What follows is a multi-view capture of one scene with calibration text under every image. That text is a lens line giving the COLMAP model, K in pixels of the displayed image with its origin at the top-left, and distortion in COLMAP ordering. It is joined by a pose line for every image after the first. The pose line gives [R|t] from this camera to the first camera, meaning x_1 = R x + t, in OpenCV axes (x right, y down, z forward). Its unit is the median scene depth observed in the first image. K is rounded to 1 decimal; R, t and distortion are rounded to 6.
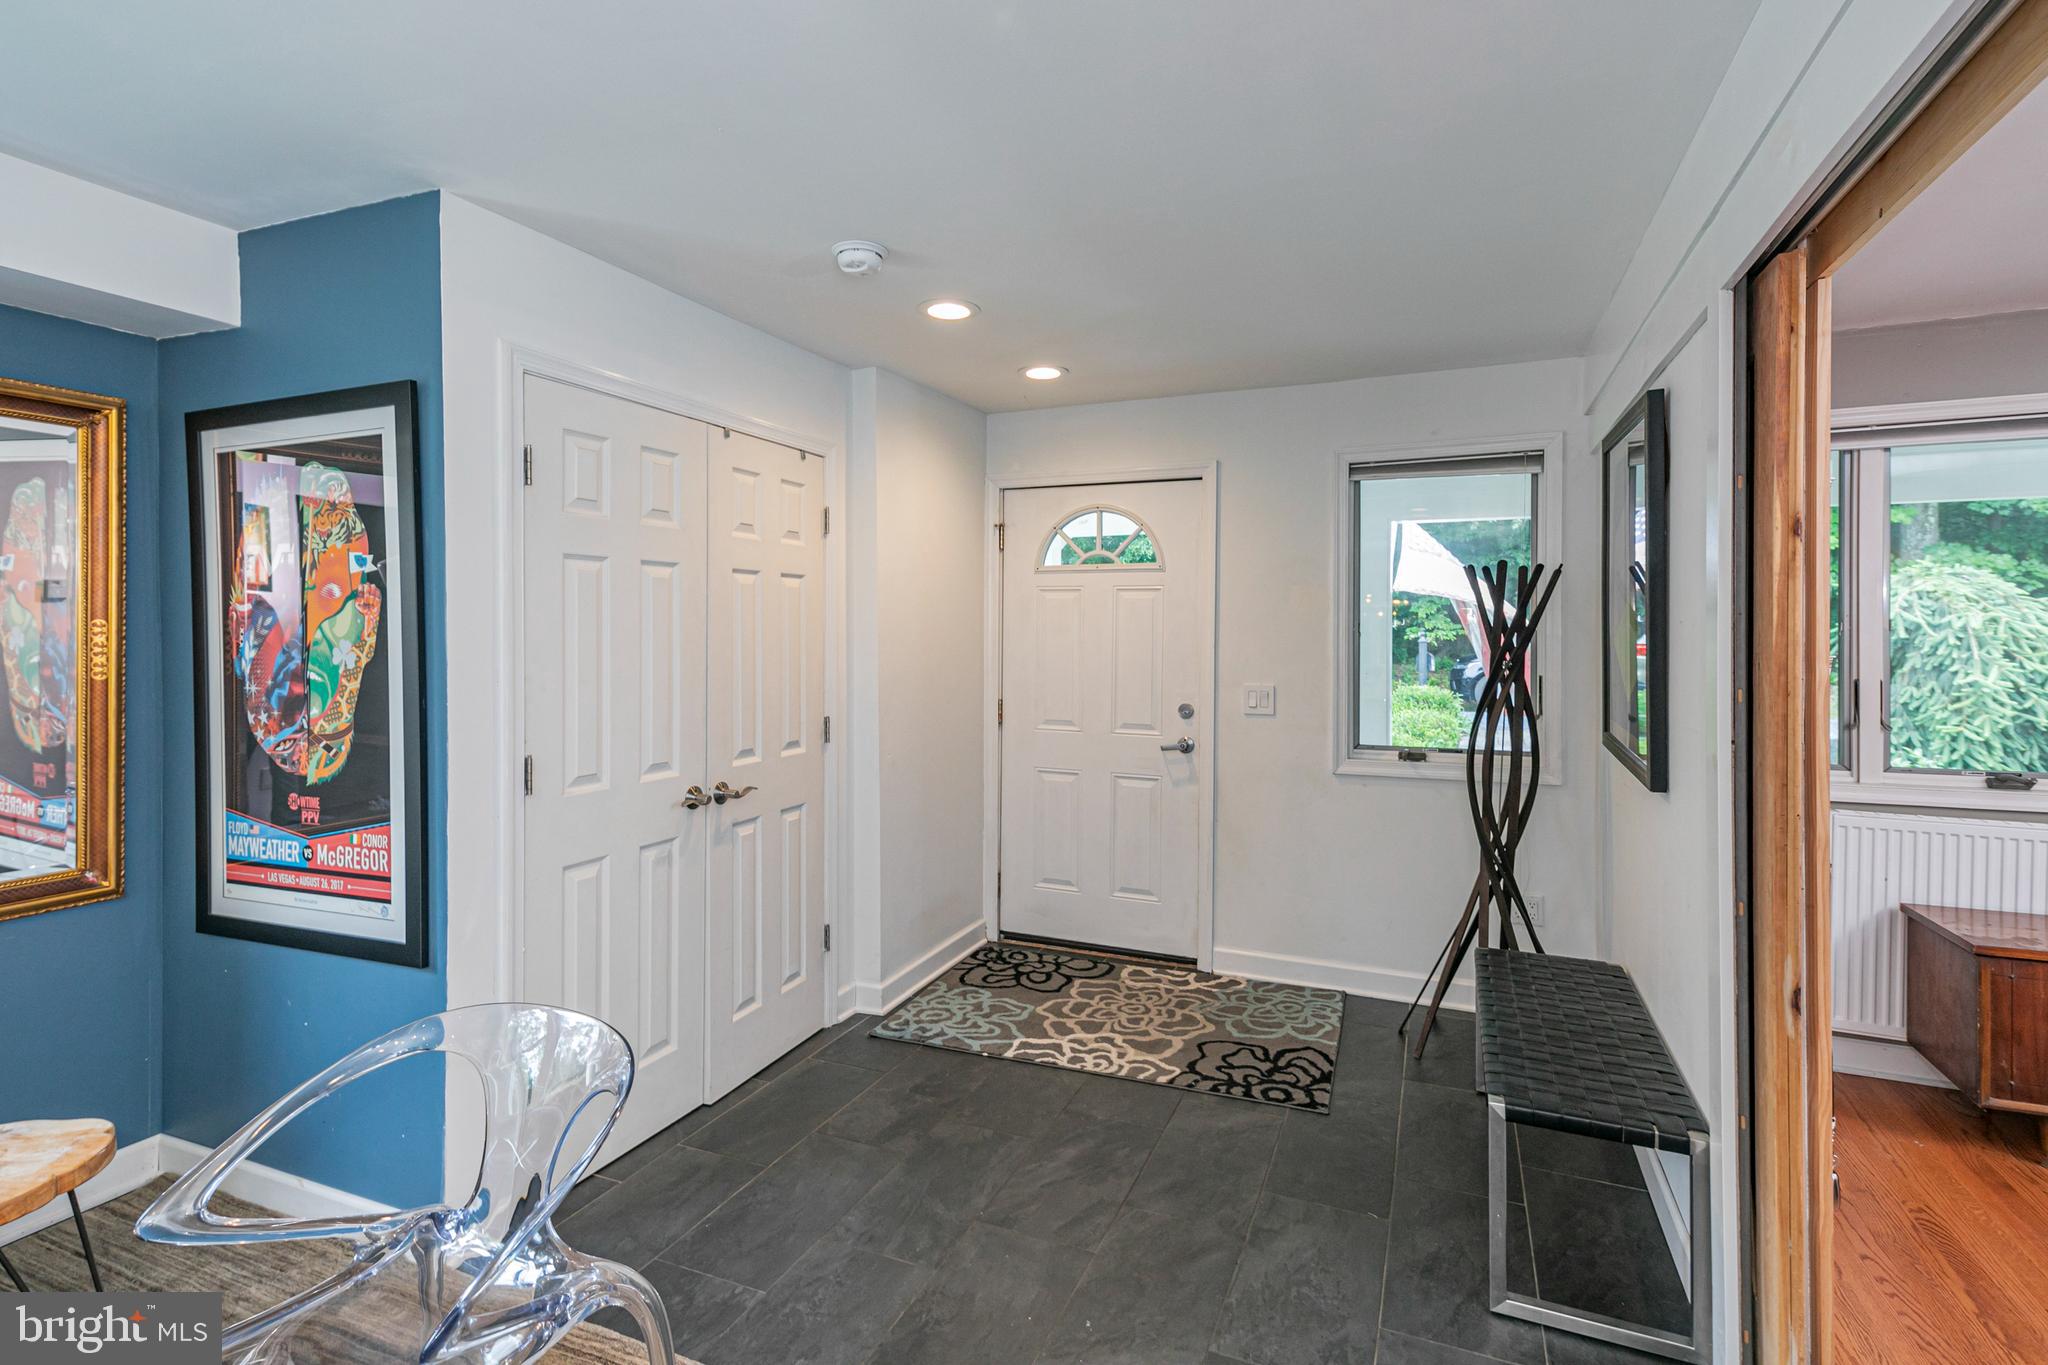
lens RADIAL K [[1006.3, 0, 1058.1], [0, 1006.3, 631.4], [0, 0, 1]] dist [0.026704, -0.006672]
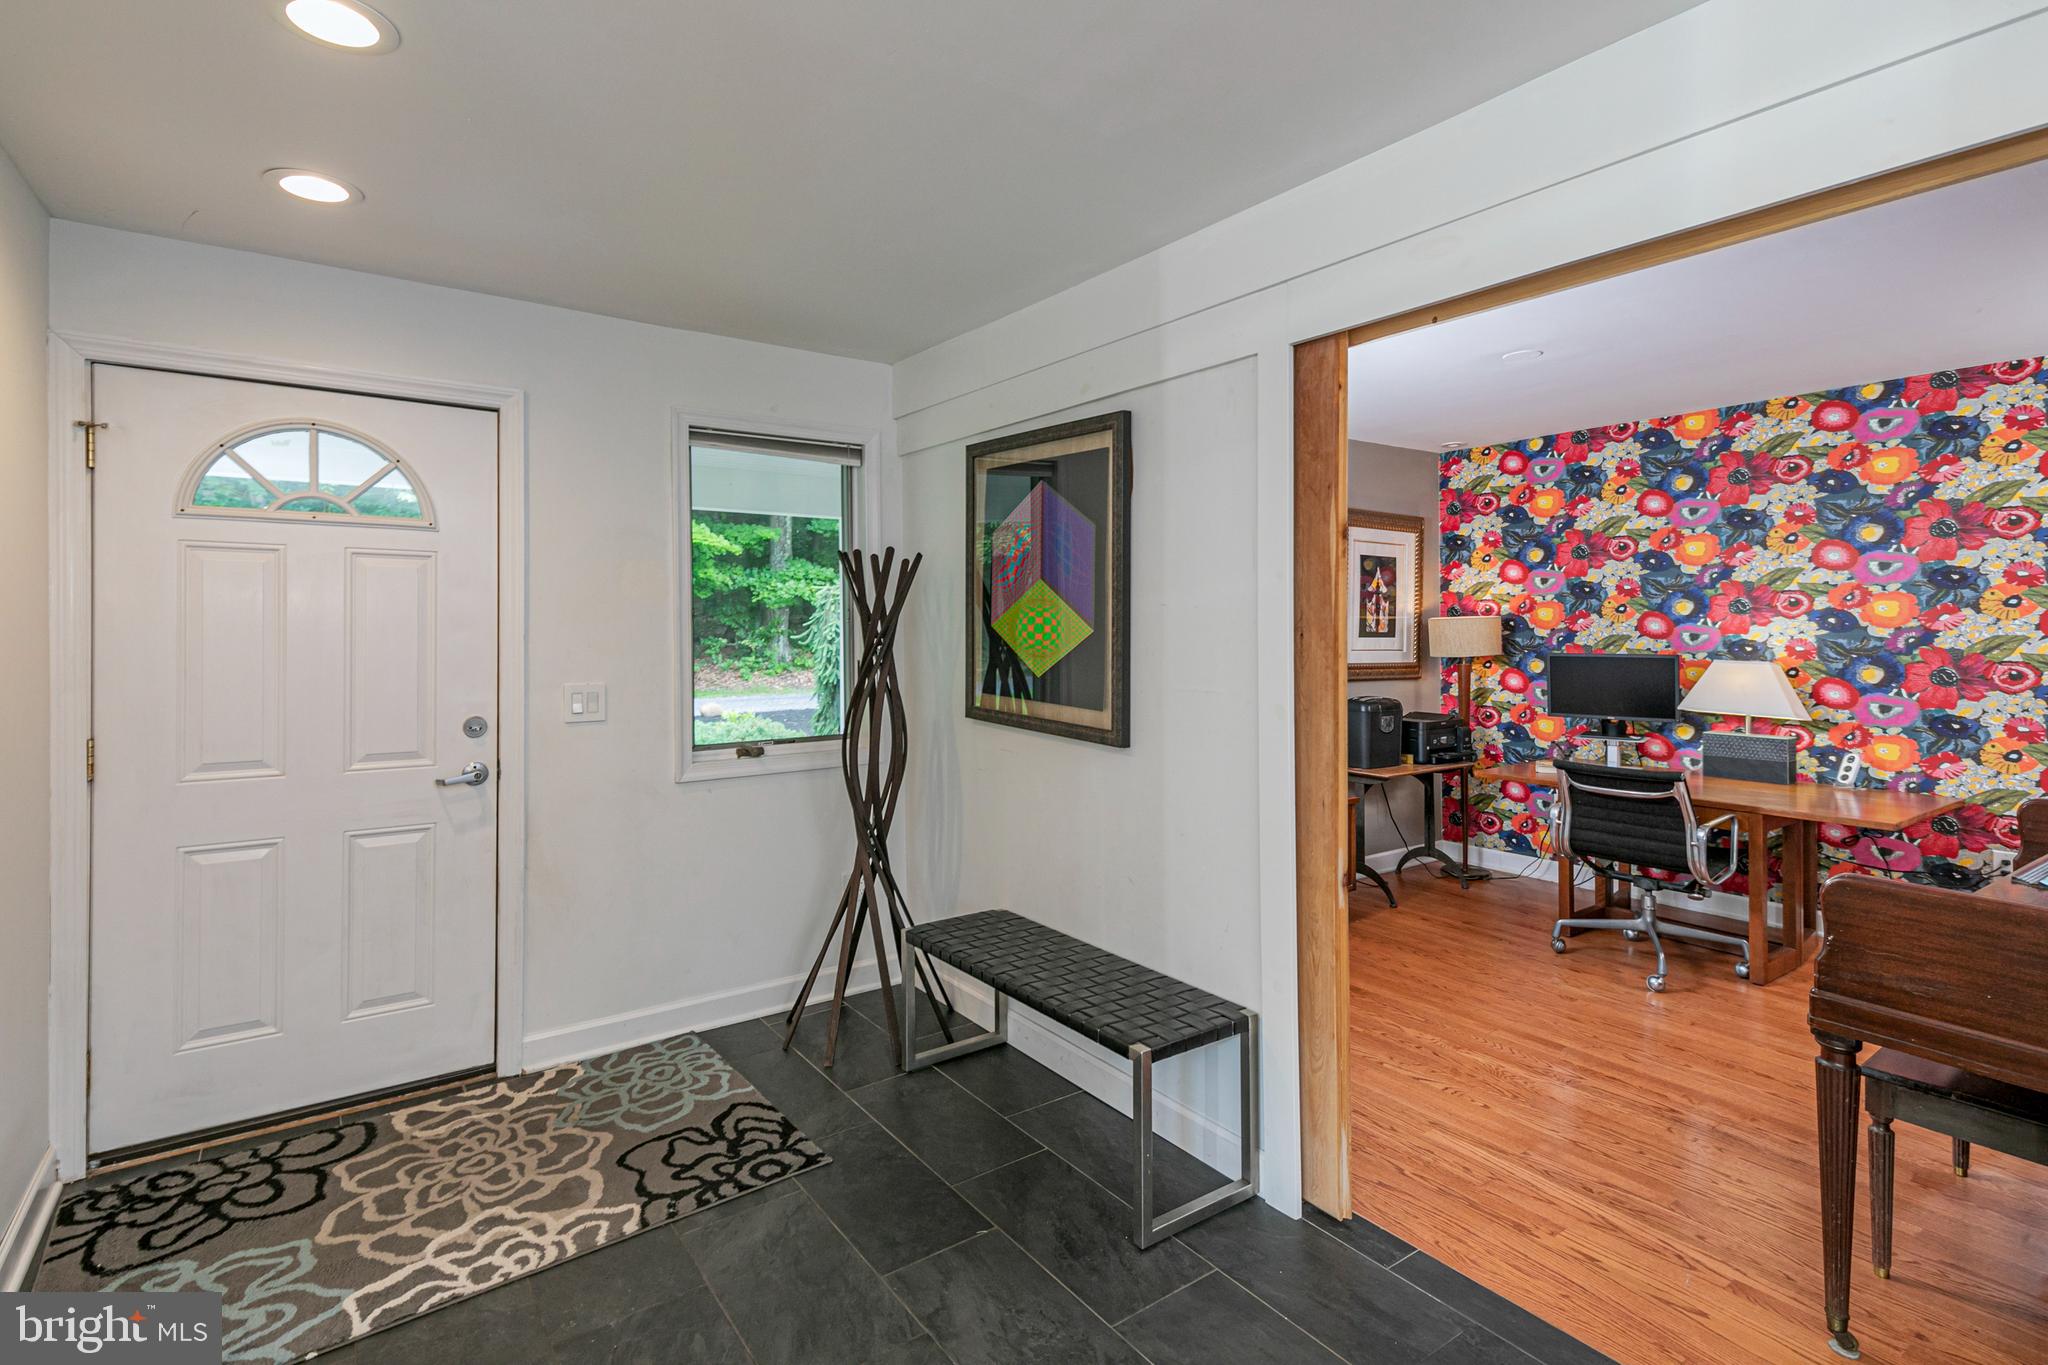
lens RADIAL K [[1006.3, 0, 906.2], [0, 1006.3, 626.5], [0, 0, 1]] dist [0.026704, -0.006672]
pose [[0.526780, 0.000681, 0.850002, -0.349731], [0.004230, 0.999985, -0.003422, 0.011722], [-0.849991, 0.005398, 0.526769, 0.374747]]
